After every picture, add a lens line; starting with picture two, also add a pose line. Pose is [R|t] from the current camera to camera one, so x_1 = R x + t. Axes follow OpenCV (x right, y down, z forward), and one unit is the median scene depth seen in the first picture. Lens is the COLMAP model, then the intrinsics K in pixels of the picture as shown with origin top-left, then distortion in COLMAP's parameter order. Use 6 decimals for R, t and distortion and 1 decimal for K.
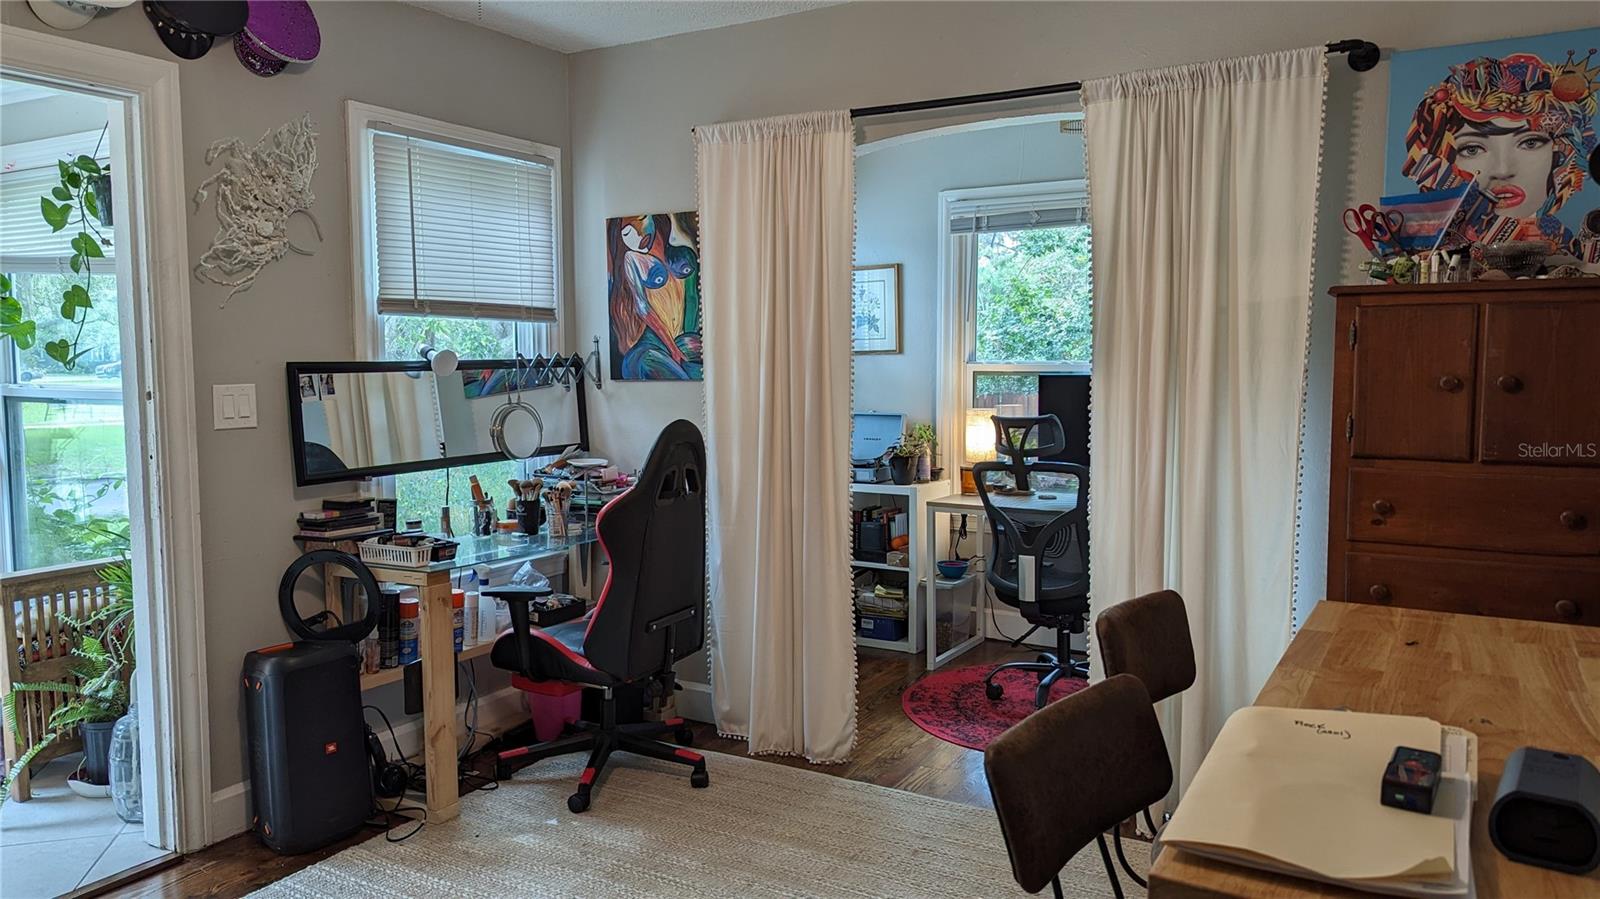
lens RADIAL K [[1139.1, 0, 794.5], [0, 1139.1, 448.2], [0, 0, 1]] dist [0.053519, -0.055708]
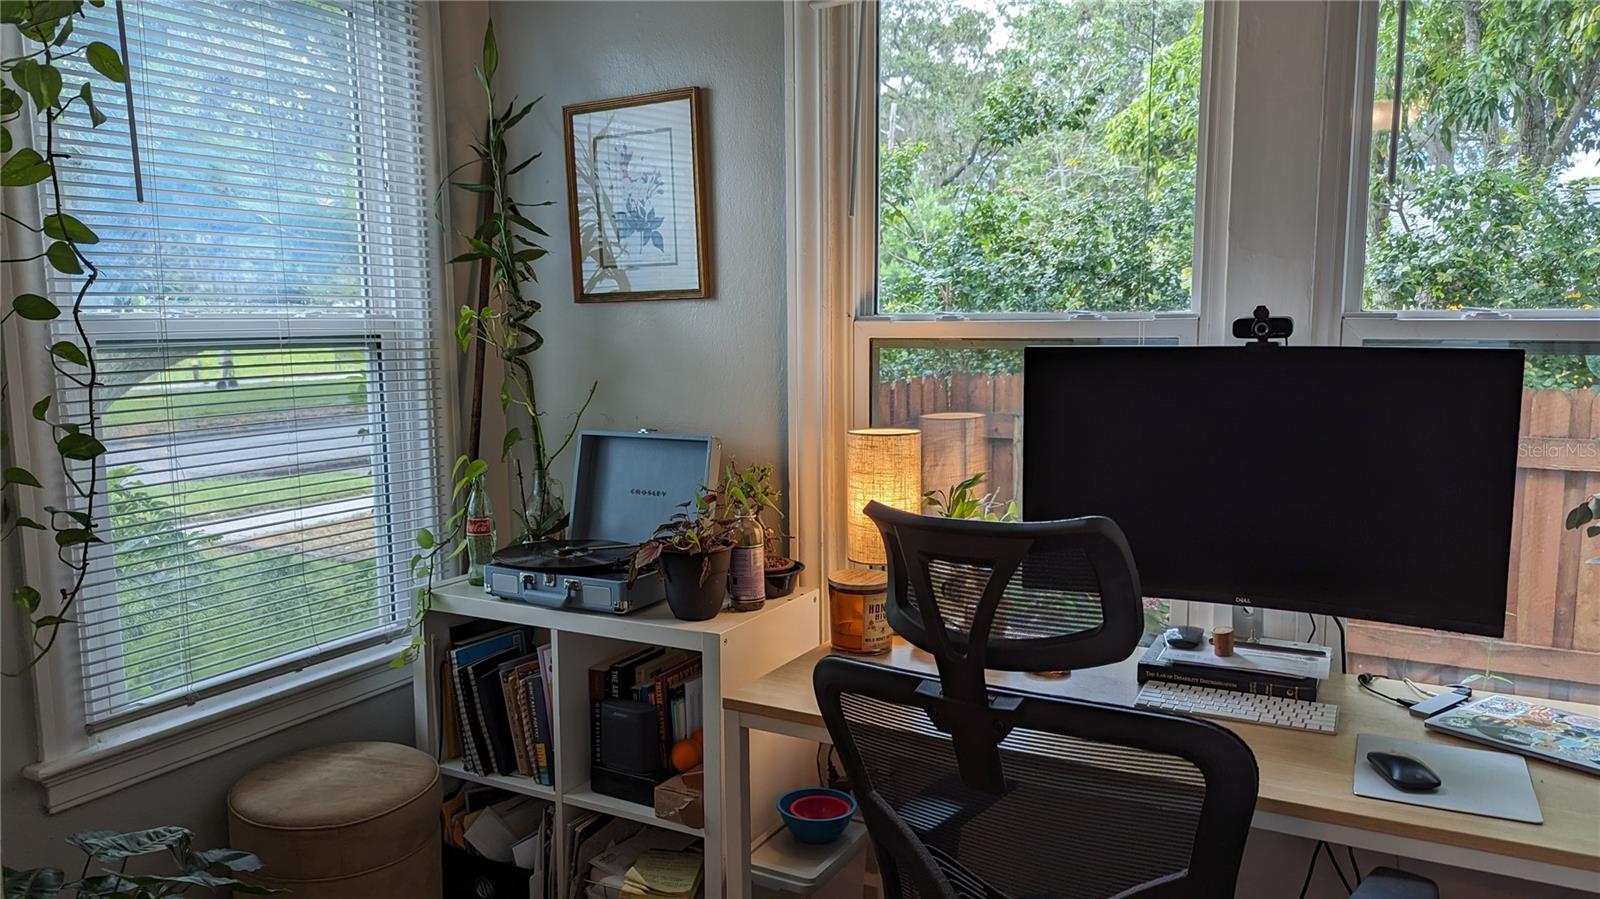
lens RADIAL K [[1139.1, 0, 794.5], [0, 1139.1, 448.2], [0, 0, 1]] dist [0.053519, -0.055708]
pose [[0.999518, -0.005515, 0.030539, 0.071654], [0.004515, 0.999454, 0.032721, -0.025223], [-0.030703, -0.032567, 0.998998, 0.355932]]
